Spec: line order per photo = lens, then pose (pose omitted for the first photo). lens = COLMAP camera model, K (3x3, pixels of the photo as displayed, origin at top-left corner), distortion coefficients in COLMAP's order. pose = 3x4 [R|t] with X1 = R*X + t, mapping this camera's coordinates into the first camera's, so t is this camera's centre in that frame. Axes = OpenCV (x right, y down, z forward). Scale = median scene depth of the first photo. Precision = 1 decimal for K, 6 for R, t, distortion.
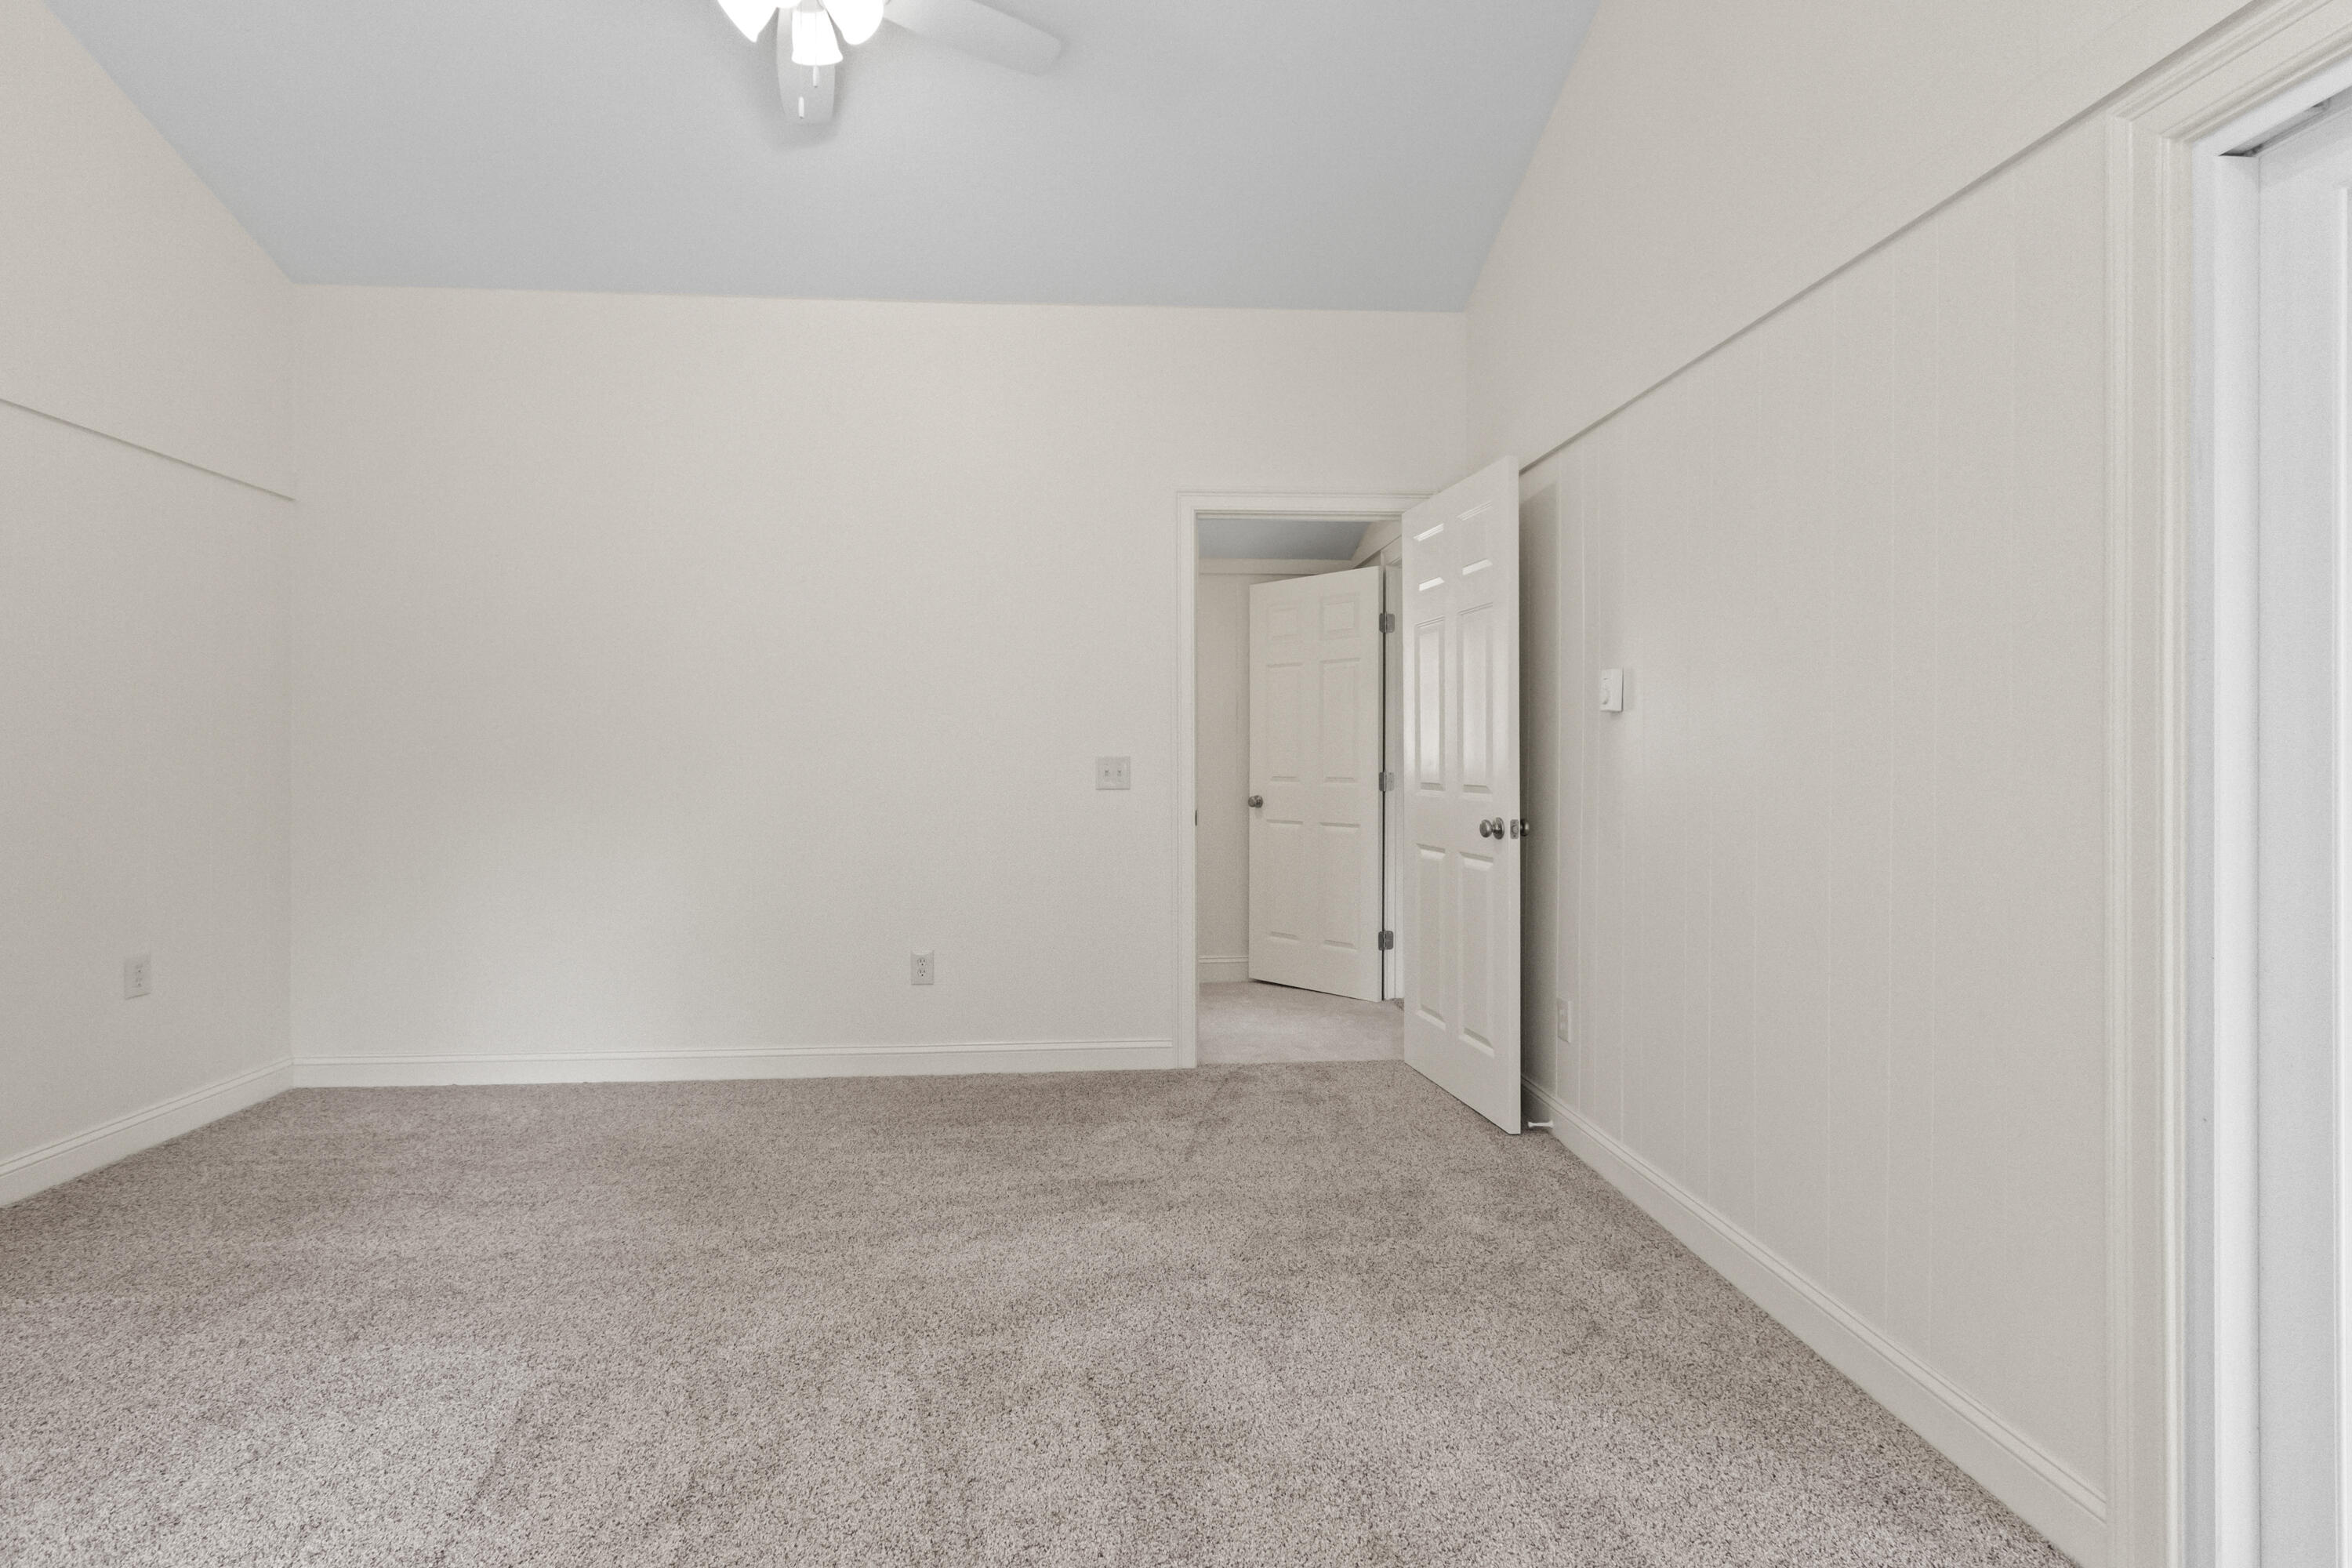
lens RADIAL K [[1105.1, 0, 1162.3], [0, 1105.1, 760.6], [0, 0, 1]] dist [0.002183, -0.000885]
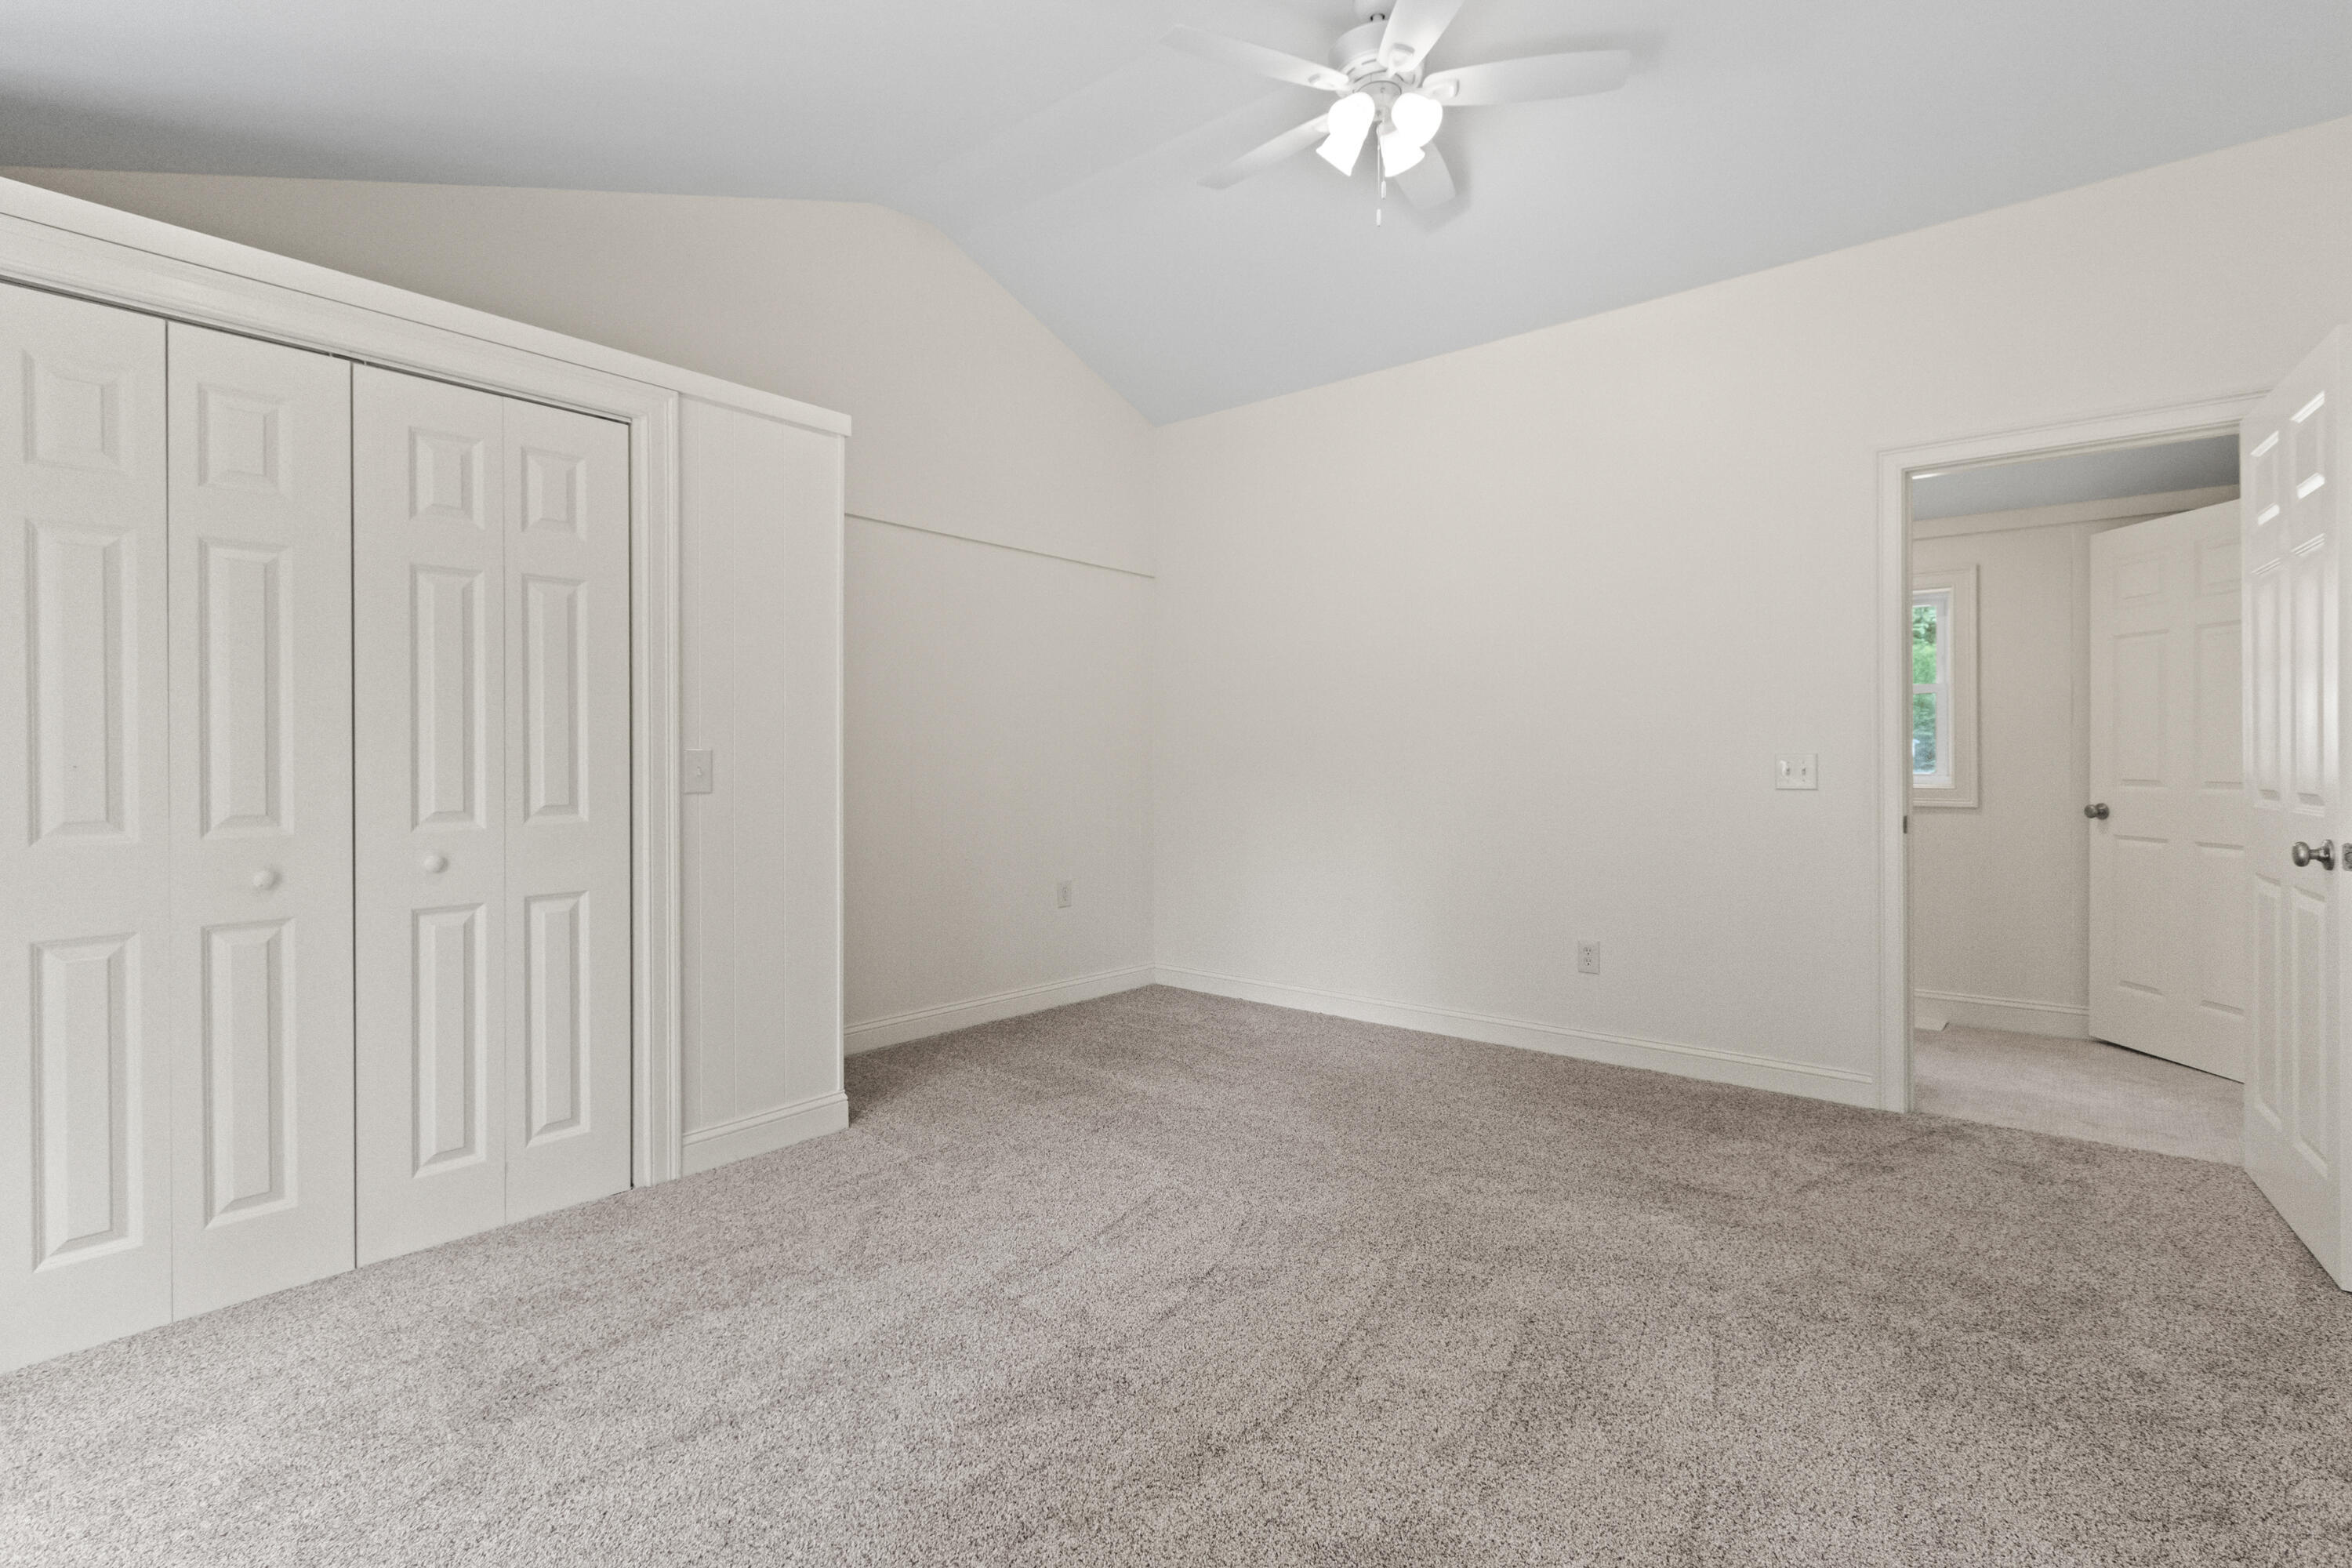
lens RADIAL K [[1105.1, 0, 1176.0], [0, 1105.1, 760.5], [0, 0, 1]] dist [0.002183, -0.000885]
pose [[0.719420, 0.003796, -0.694565, 0.306047], [-0.002477, 0.999993, 0.002899, 0.001557], [0.694571, -0.000365, 0.719424, -0.021333]]
